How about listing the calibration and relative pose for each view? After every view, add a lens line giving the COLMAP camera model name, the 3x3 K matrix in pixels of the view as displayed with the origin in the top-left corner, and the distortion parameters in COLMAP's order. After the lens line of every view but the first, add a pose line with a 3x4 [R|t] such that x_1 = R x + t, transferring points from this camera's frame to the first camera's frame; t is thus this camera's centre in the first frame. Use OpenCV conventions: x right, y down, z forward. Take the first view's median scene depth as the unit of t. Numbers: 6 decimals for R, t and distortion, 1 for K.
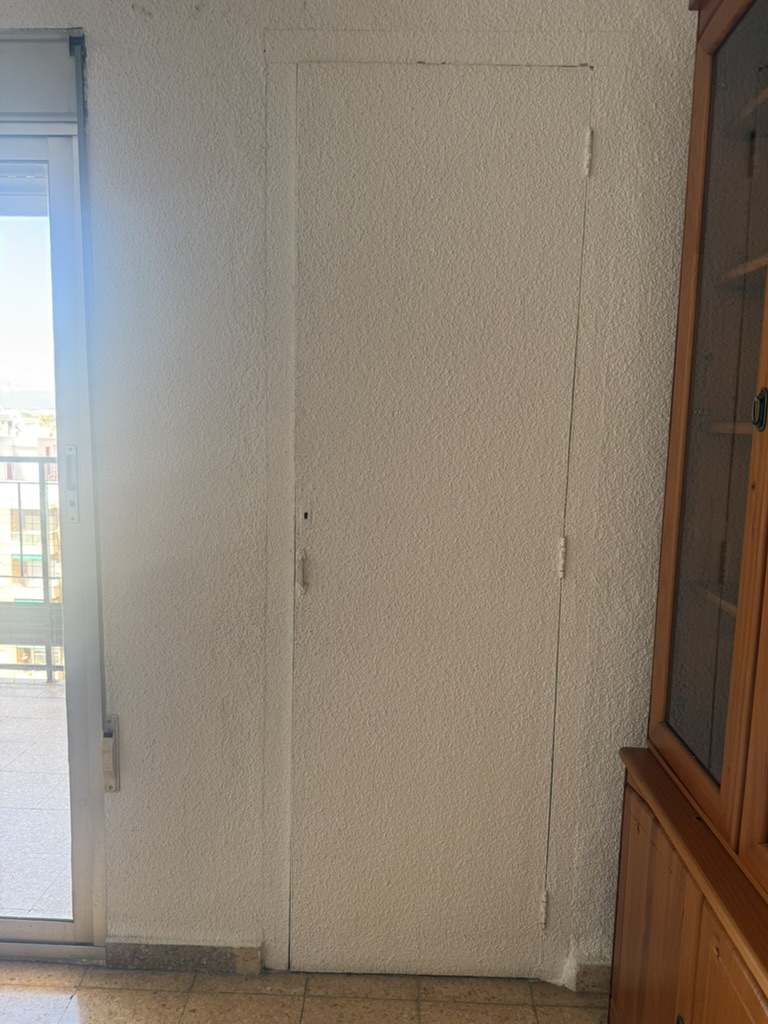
lens RADIAL K [[720.9, 0, 381.3], [0, 720.9, 510.0], [0, 0, 1]] dist [0.004008, 0.000527]
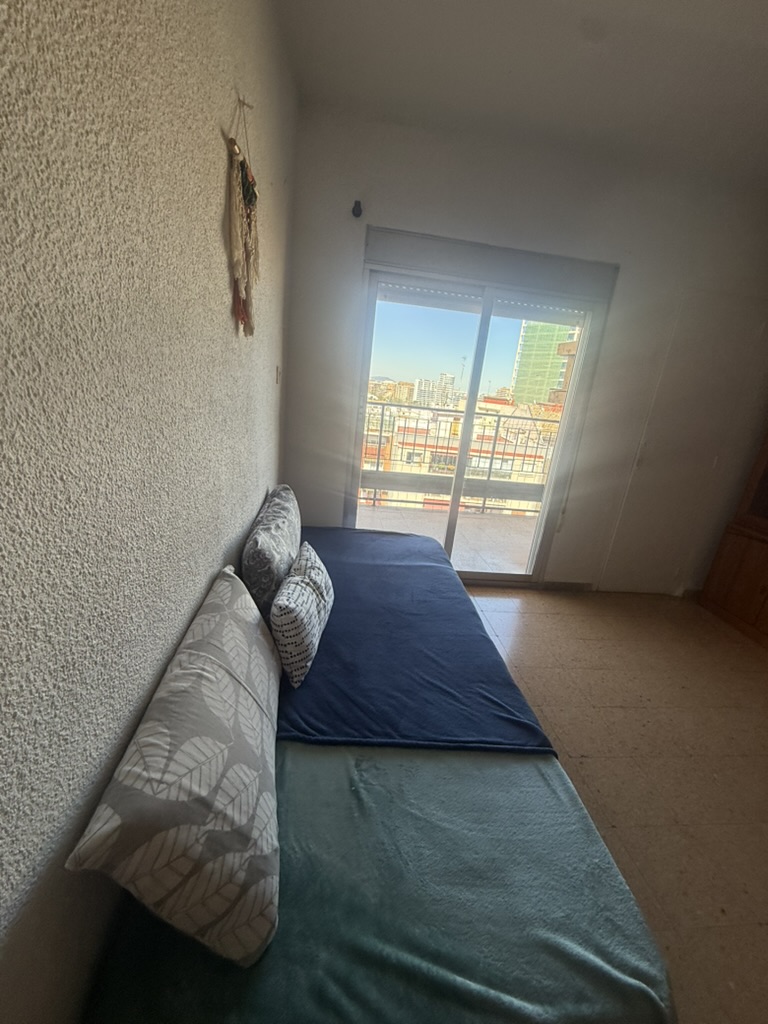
lens RADIAL K [[409.3, 0, 383.3], [0, 409.3, 509.2], [0, 0, 1]] dist [-0.002020, 0.000638]
pose [[0.988159, 0.047784, 0.145800, -1.315304], [-0.074281, 0.980471, 0.182097, 0.039525], [-0.134252, -0.190771, 0.972411, -0.523909]]
